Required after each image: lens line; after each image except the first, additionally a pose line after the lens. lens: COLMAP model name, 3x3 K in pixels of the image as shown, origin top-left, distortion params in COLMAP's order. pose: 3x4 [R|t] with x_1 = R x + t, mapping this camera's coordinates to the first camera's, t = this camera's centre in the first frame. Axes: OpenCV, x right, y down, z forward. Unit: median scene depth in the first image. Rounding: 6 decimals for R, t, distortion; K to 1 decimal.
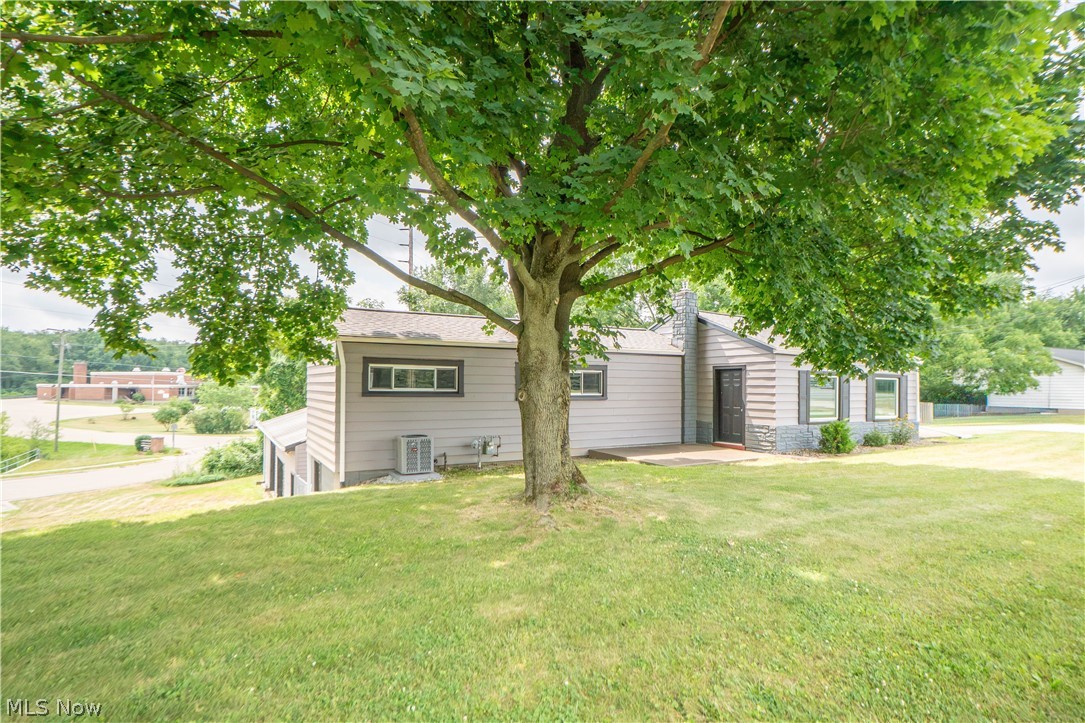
lens RADIAL K [[557.8, 0, 543.0], [0, 557.8, 362.5], [0, 0, 1]] dist [-0.032952, 0.005241]
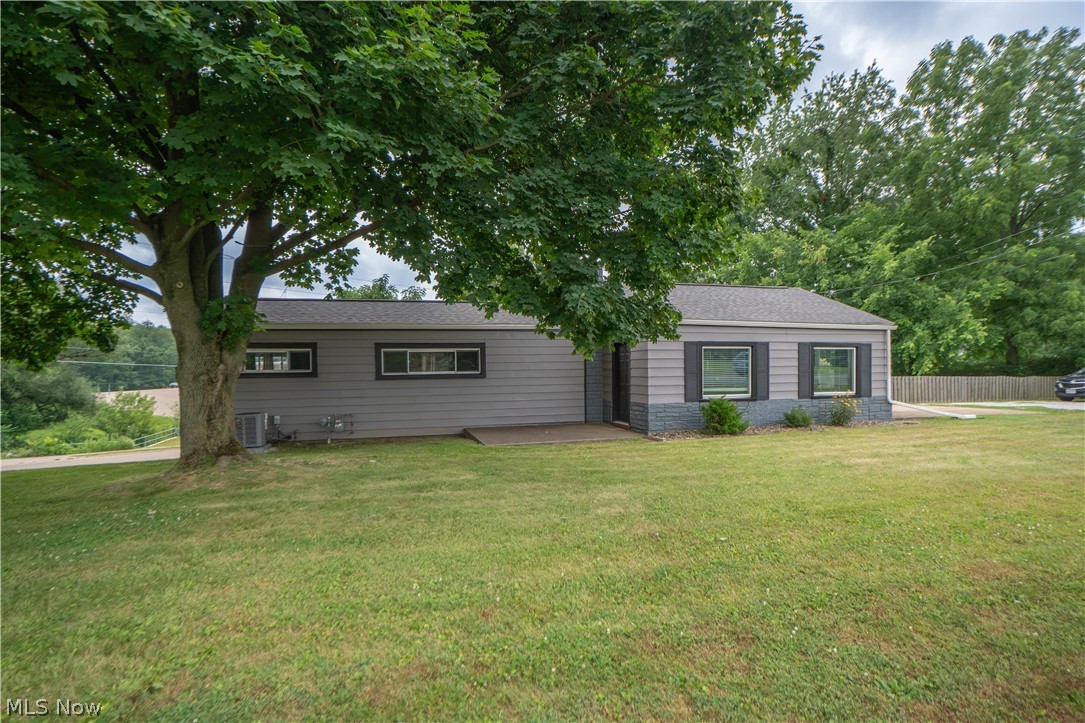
lens RADIAL K [[557.8, 0, 542.2], [0, 557.8, 365.8], [0, 0, 1]] dist [-0.032952, 0.005241]
pose [[0.972108, -0.021723, -0.233526, 0.416146], [0.030613, 0.998935, 0.034513, 0.013336], [0.232527, -0.040699, 0.971738, 0.061980]]
